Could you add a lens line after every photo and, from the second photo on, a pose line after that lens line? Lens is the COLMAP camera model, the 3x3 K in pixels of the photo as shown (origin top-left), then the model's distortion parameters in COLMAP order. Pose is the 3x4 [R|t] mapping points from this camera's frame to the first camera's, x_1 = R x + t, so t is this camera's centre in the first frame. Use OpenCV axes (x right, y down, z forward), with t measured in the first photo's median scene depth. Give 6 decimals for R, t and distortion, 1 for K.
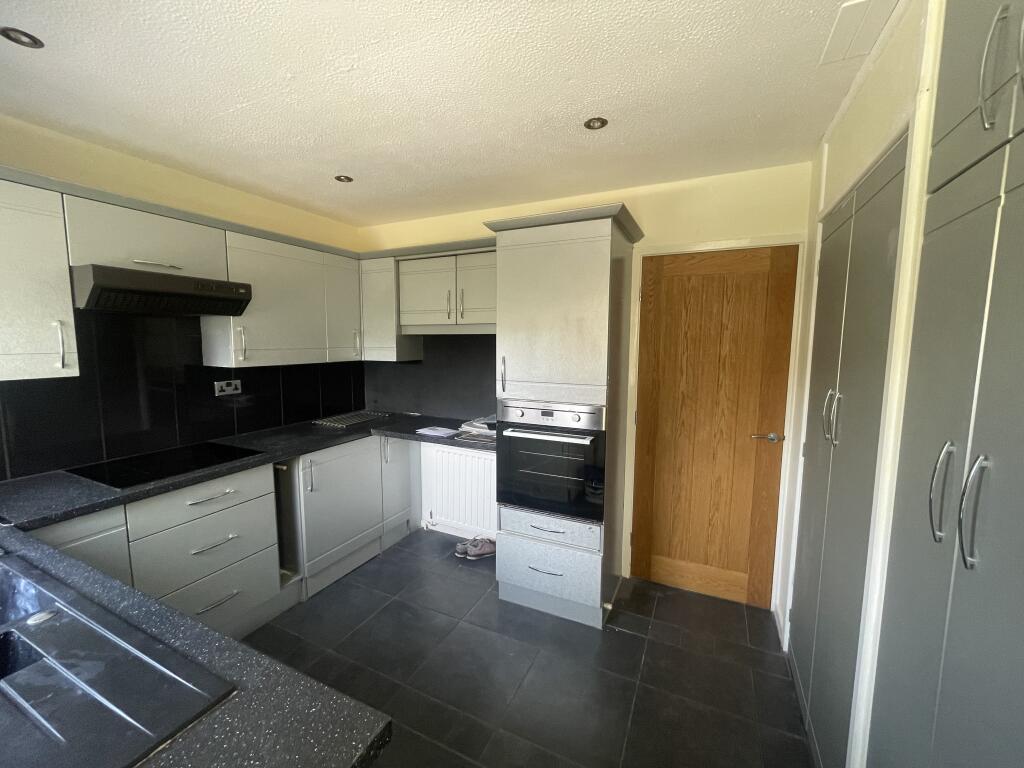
lens RADIAL K [[414.7, 0, 512.0], [0, 414.7, 384.0], [0, 0, 1]] dist [-0.000285, 0.000298]
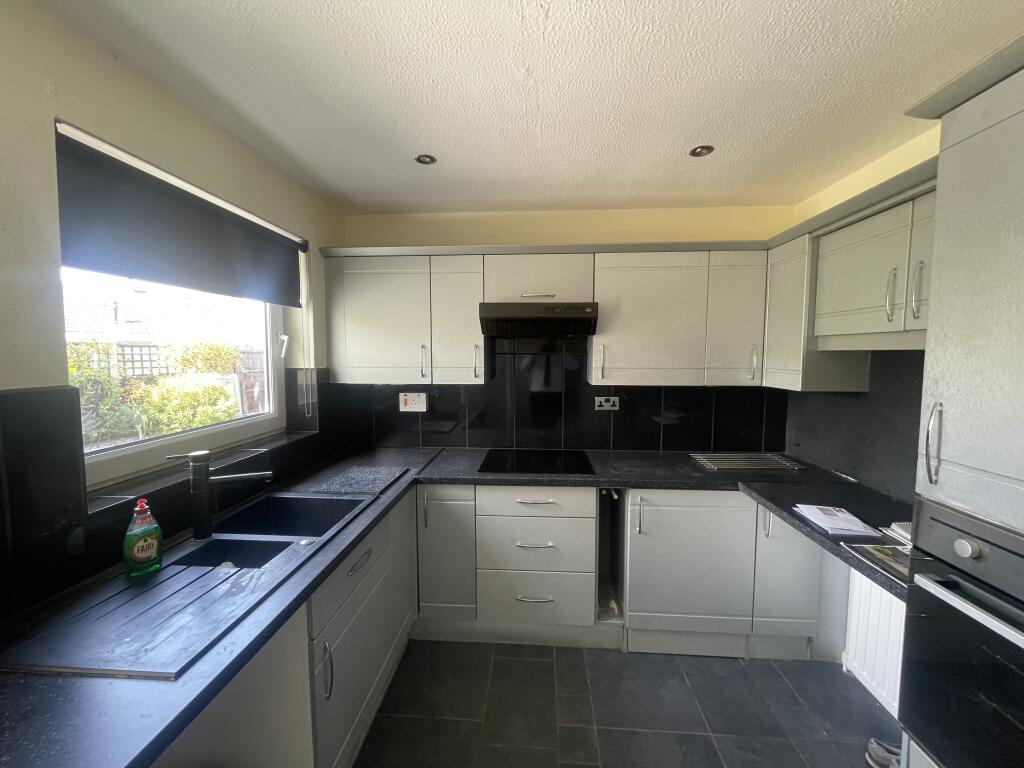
lens RADIAL K [[414.7, 0, 512.0], [0, 414.7, 384.0], [0, 0, 1]] dist [-0.000285, 0.000298]
pose [[0.374785, 0.066639, -0.924714, 0.186974], [-0.097817, 0.994689, 0.032036, -0.050143], [0.921937, 0.078447, 0.379313, 0.383941]]
